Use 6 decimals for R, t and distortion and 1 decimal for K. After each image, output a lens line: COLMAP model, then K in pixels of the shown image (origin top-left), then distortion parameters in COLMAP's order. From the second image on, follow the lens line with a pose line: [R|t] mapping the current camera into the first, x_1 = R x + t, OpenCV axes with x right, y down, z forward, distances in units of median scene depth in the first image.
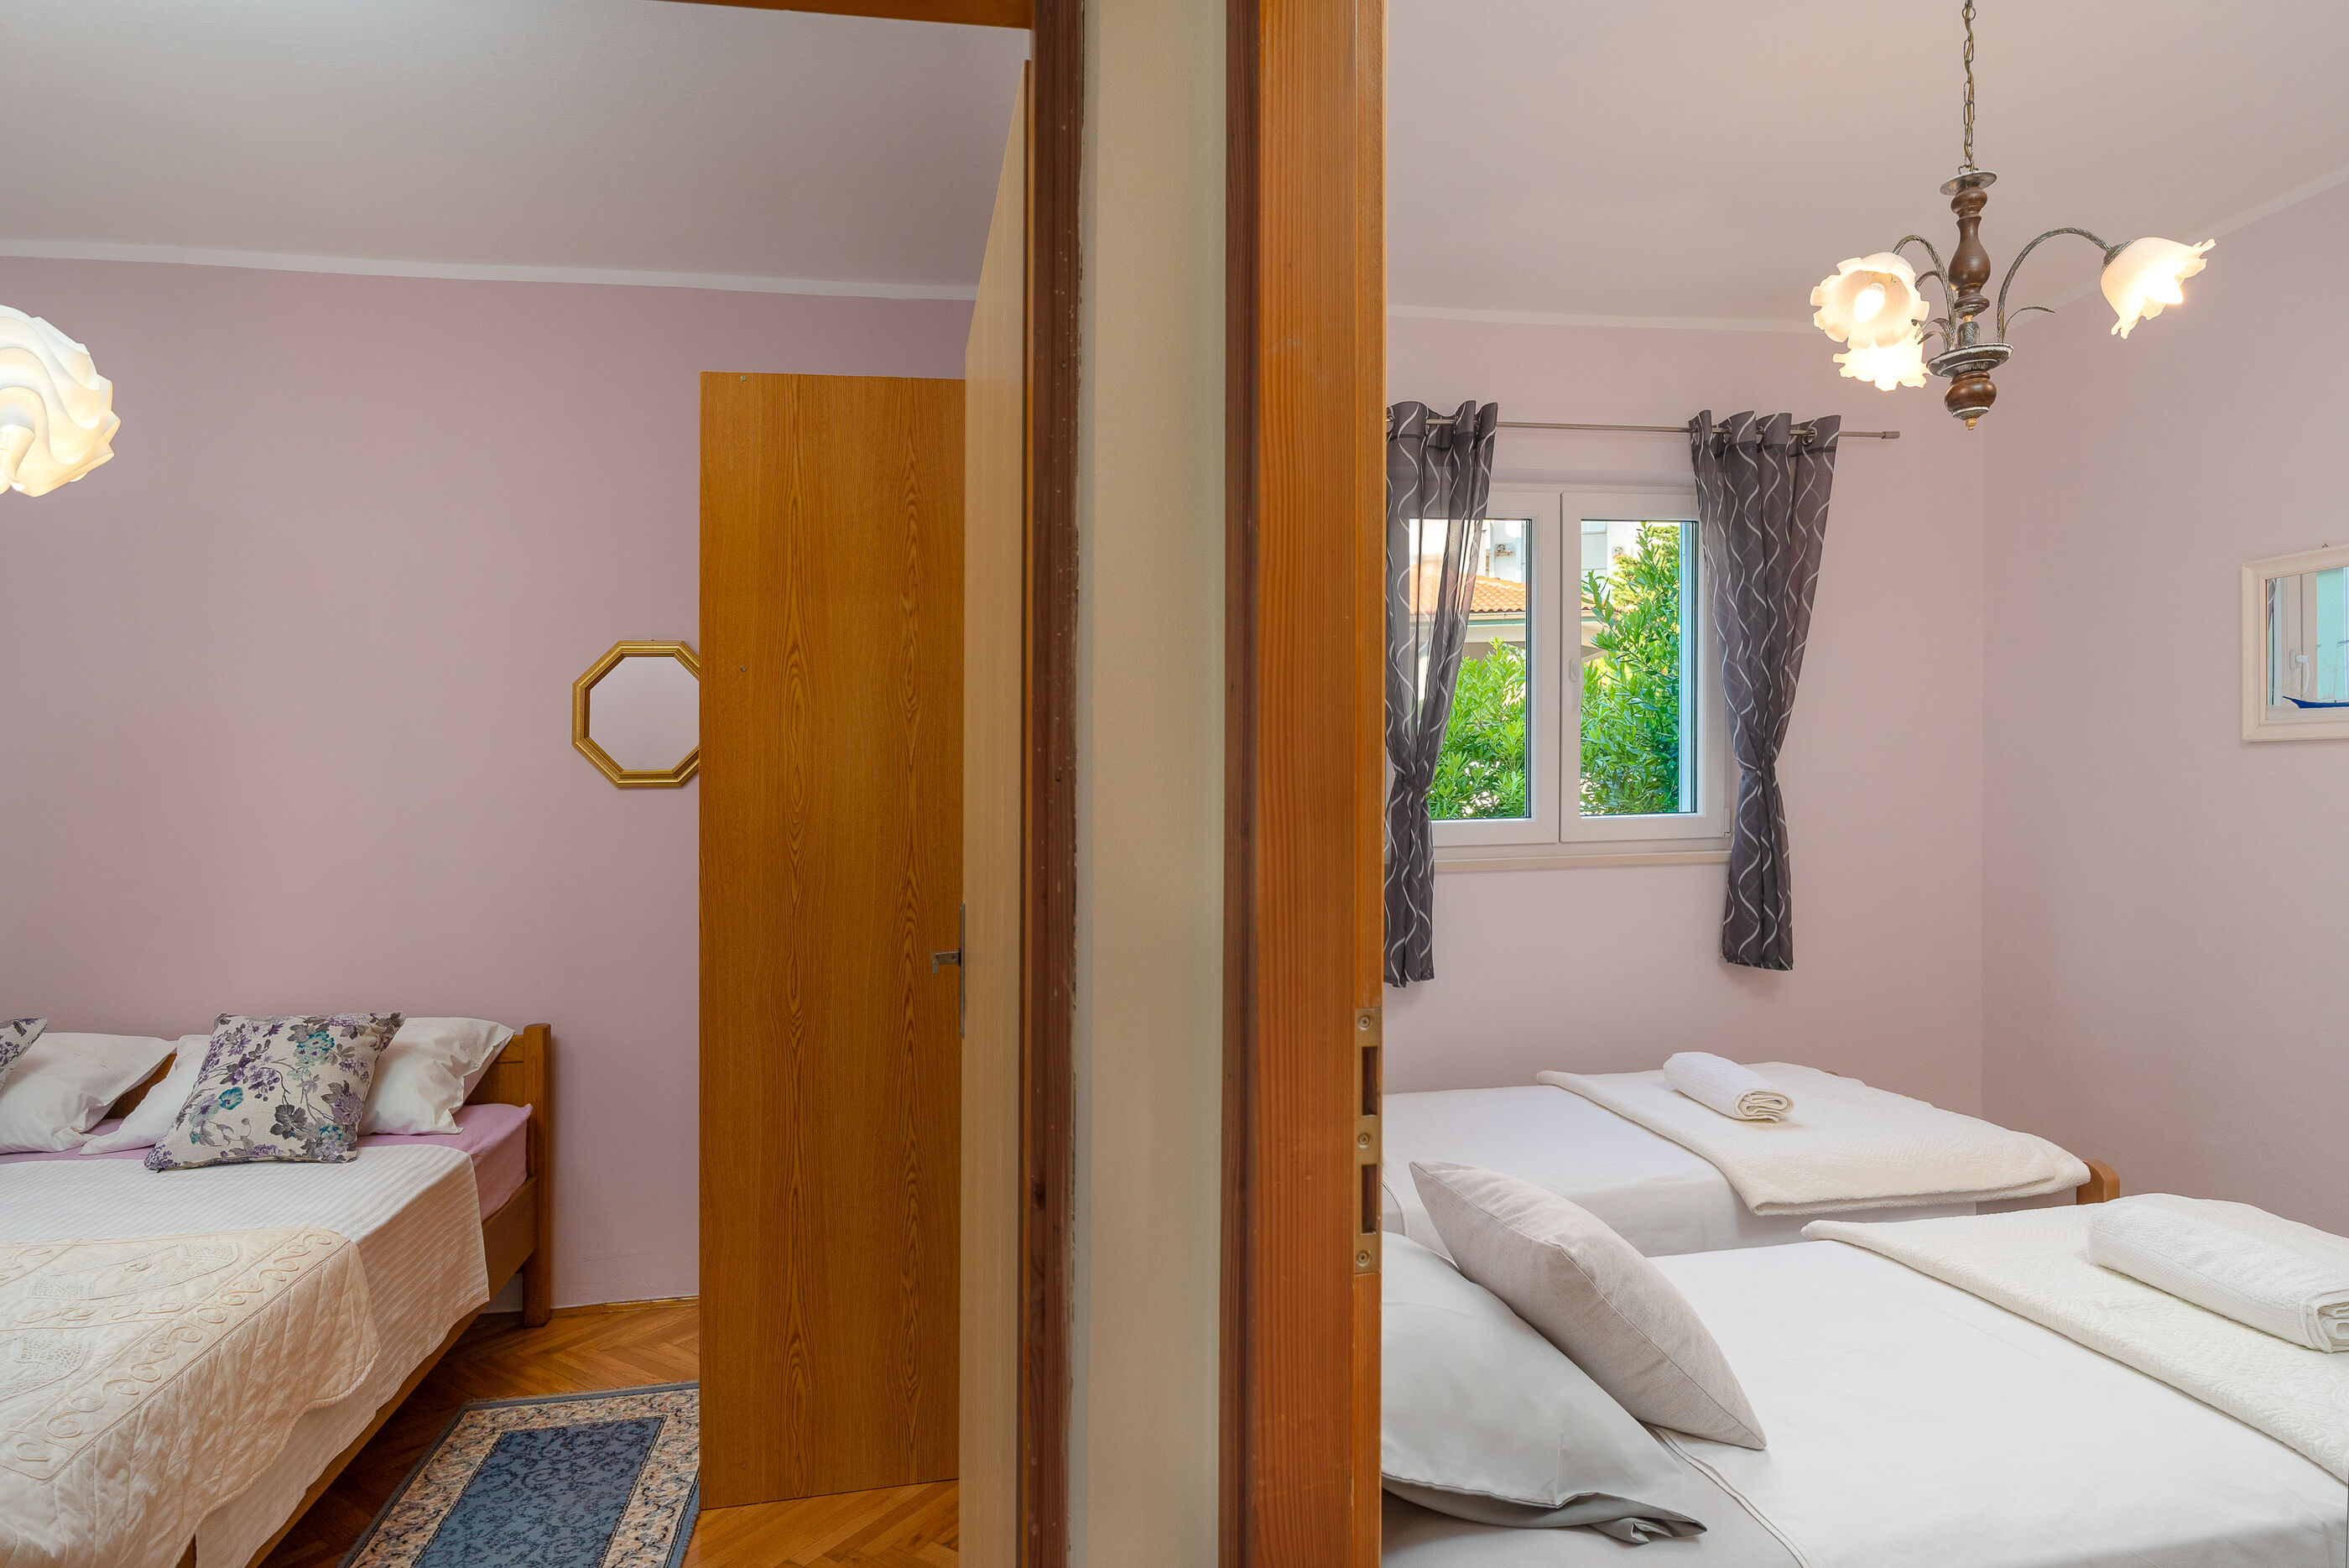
lens RADIAL K [[1329.0, 0, 1197.0], [0, 1329.0, 744.3], [0, 0, 1]] dist [-0.004762, 0.000670]
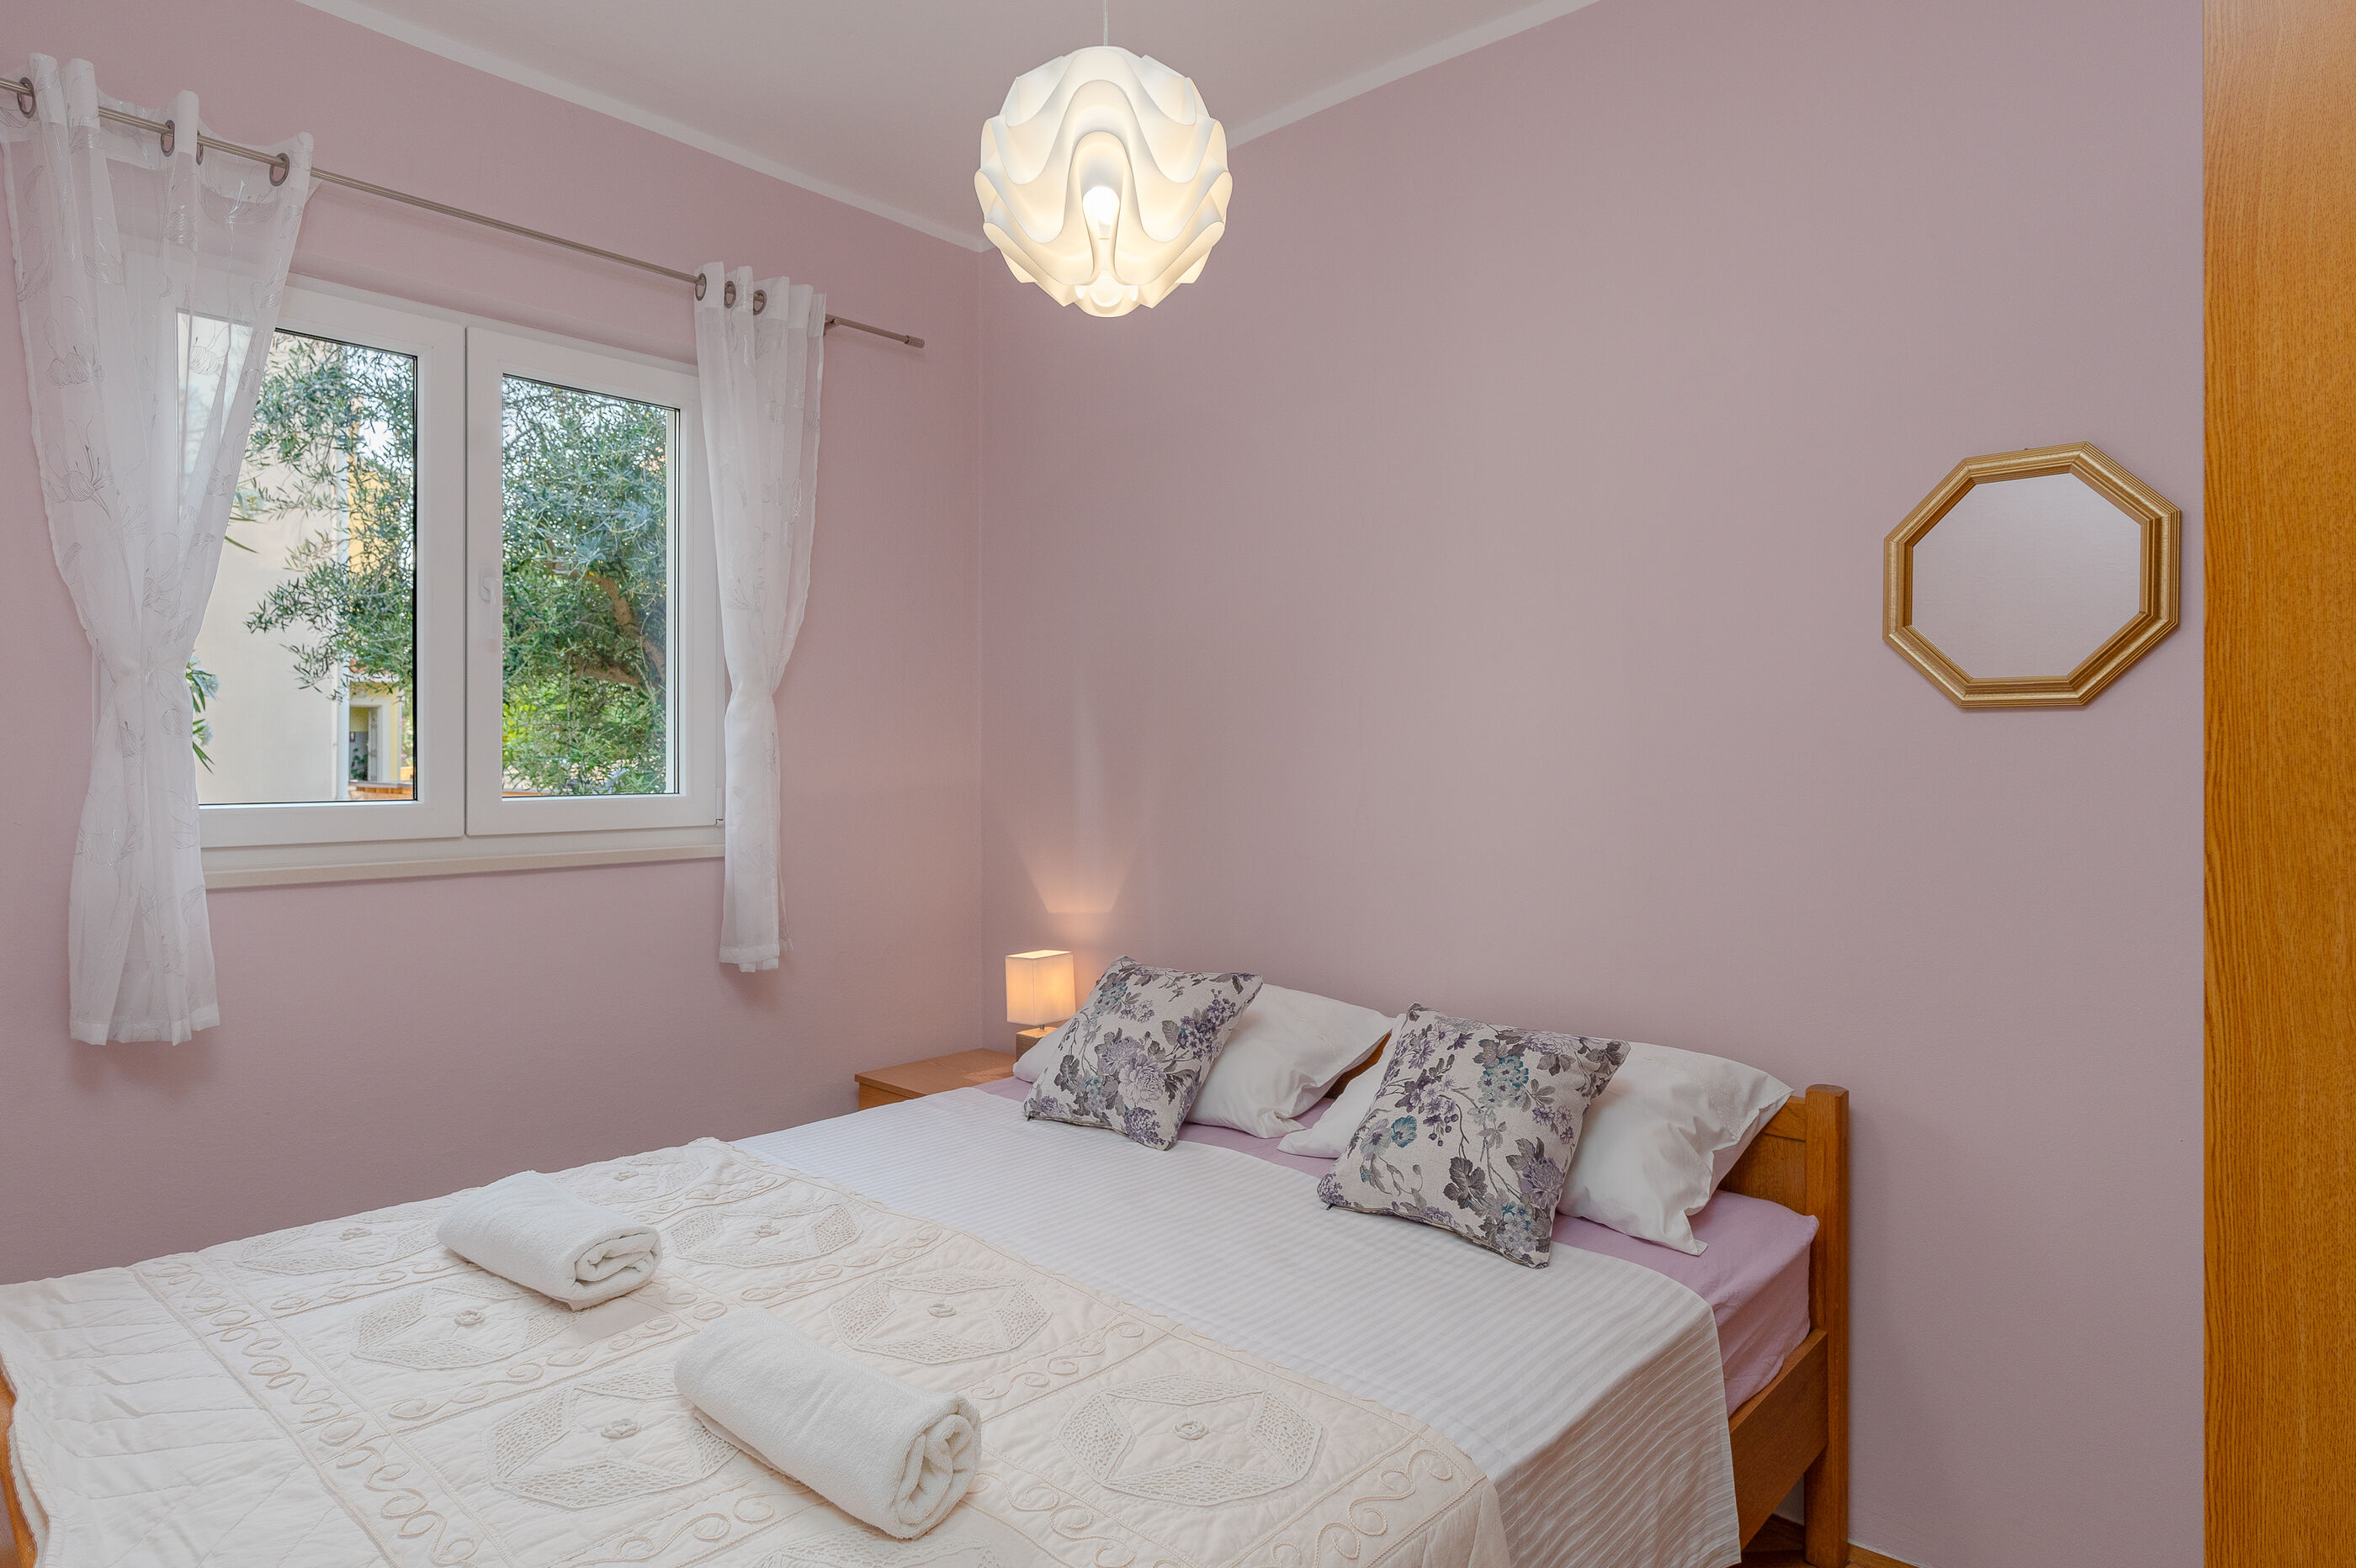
lens RADIAL K [[1332.8, 0, 1200.6], [0, 1332.8, 744.2], [0, 0, 1]] dist [-0.004762, 0.000670]
pose [[0.609767, 0.011427, -0.792499, -0.215409], [0.014463, 0.999569, 0.025541, 0.034470], [0.792449, -0.027036, 0.609339, 0.460503]]
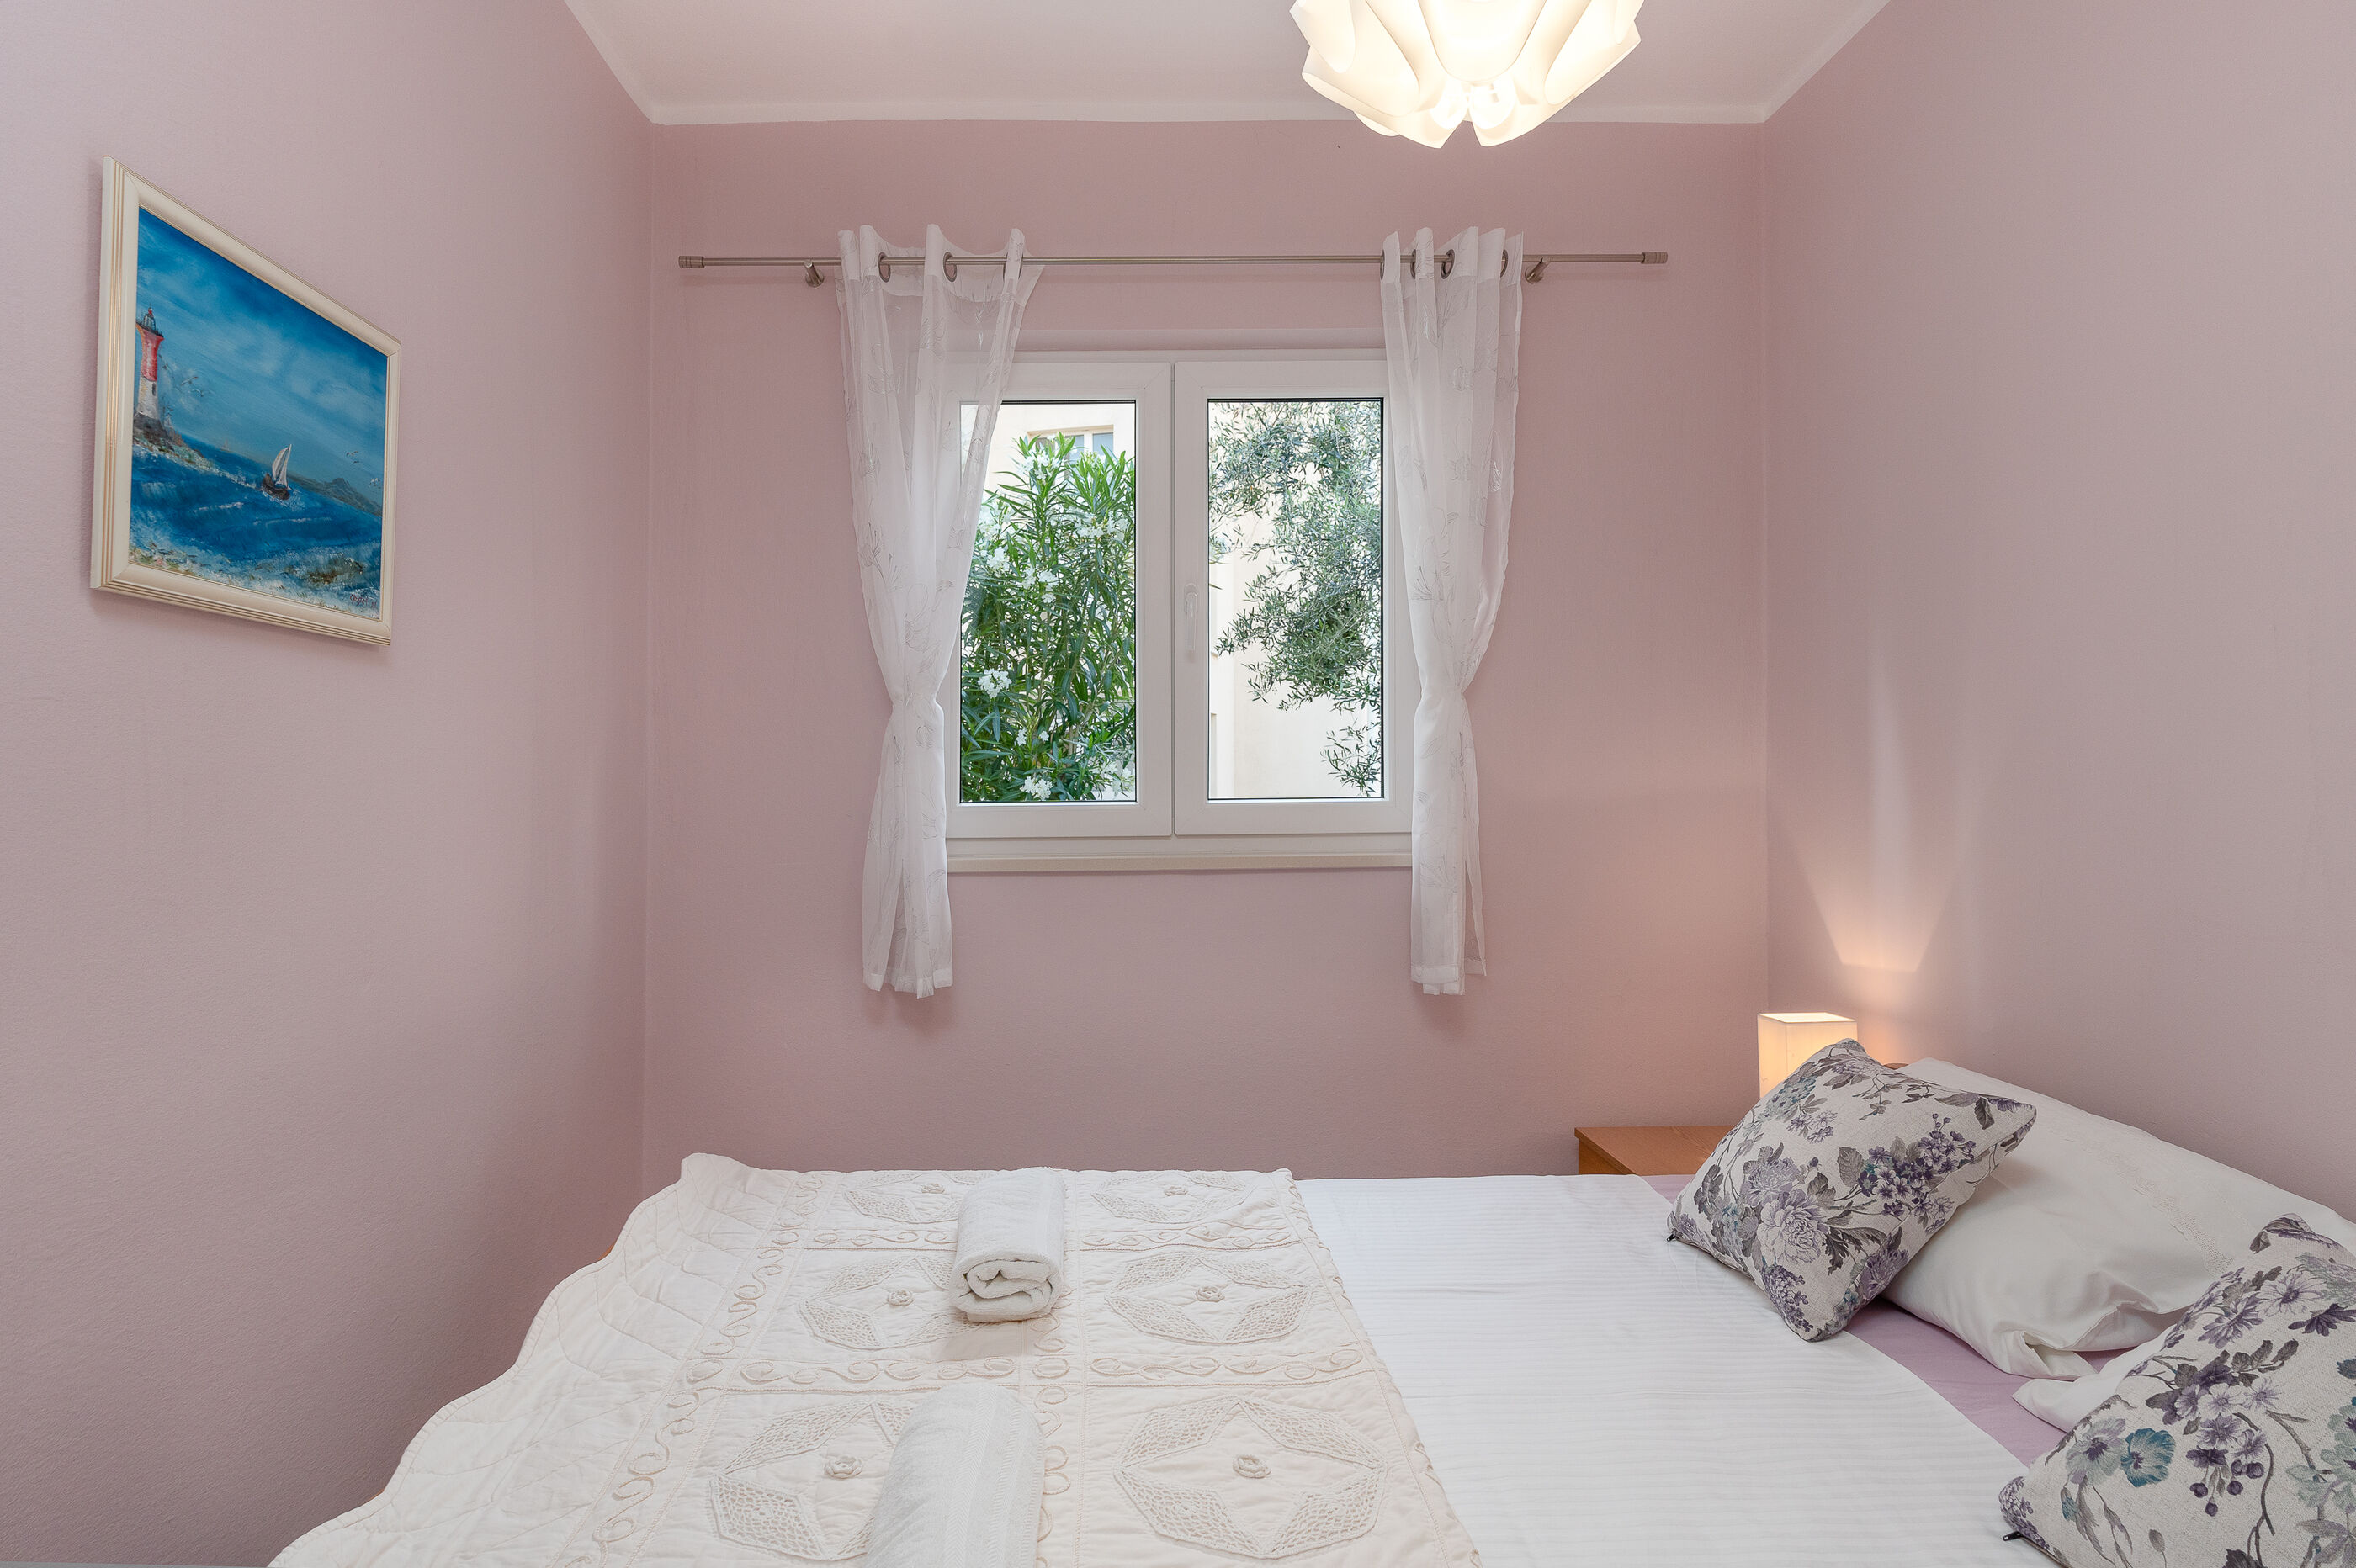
lens RADIAL K [[1310.5, 0, 1082.1], [0, 1310.5, 736.1], [0, 0, 1]] dist [-0.007955, 0.003803]
pose [[-0.180642, 0.004172, -0.983540, -0.287839], [0.045172, 0.998971, -0.004059, 0.042069], [0.982511, -0.045161, -0.180645, 0.749859]]
